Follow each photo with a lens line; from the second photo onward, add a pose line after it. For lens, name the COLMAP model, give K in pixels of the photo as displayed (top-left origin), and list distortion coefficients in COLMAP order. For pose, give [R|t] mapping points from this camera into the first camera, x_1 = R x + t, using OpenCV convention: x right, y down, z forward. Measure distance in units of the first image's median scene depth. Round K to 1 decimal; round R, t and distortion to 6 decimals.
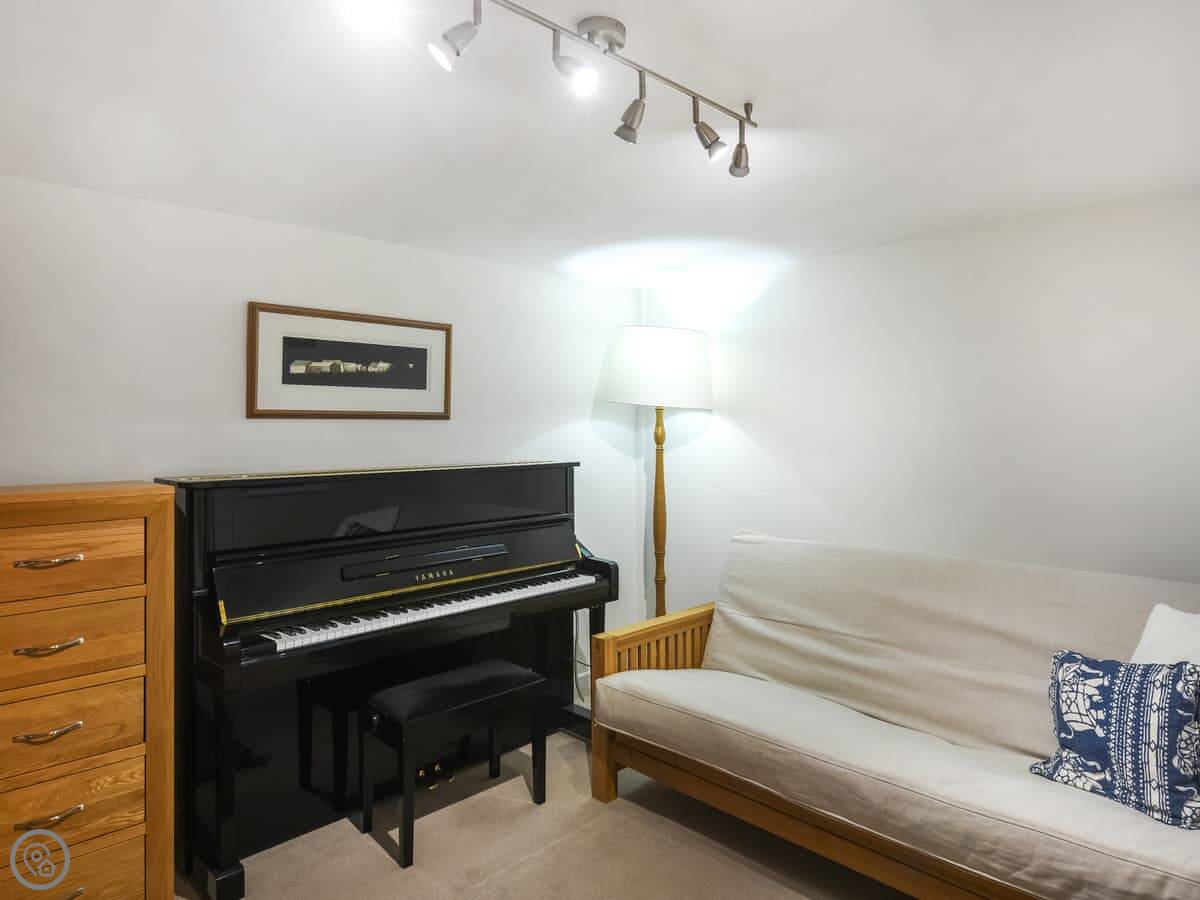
lens RADIAL K [[698.6, 0, 600.0], [0, 698.6, 450.0], [0, 0, 1]] dist [-0.003486, -0.001188]
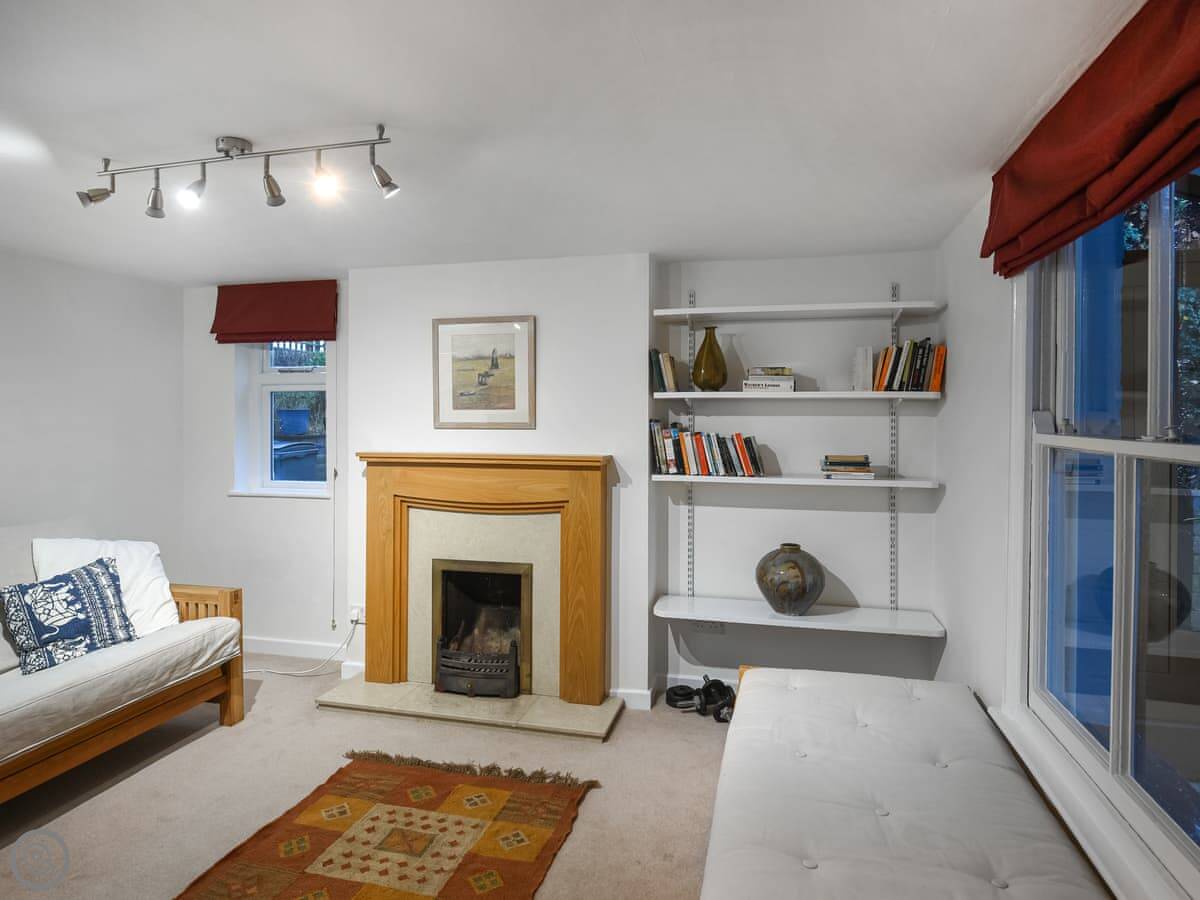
lens RADIAL K [[698.6, 0, 600.0], [0, 698.6, 450.0], [0, 0, 1]] dist [-0.003486, -0.001188]
pose [[-0.471003, -0.048370, 0.880804, -1.229748], [0.027627, 0.997197, 0.069535, -0.046814], [-0.881699, 0.057085, -0.468347, 0.700918]]
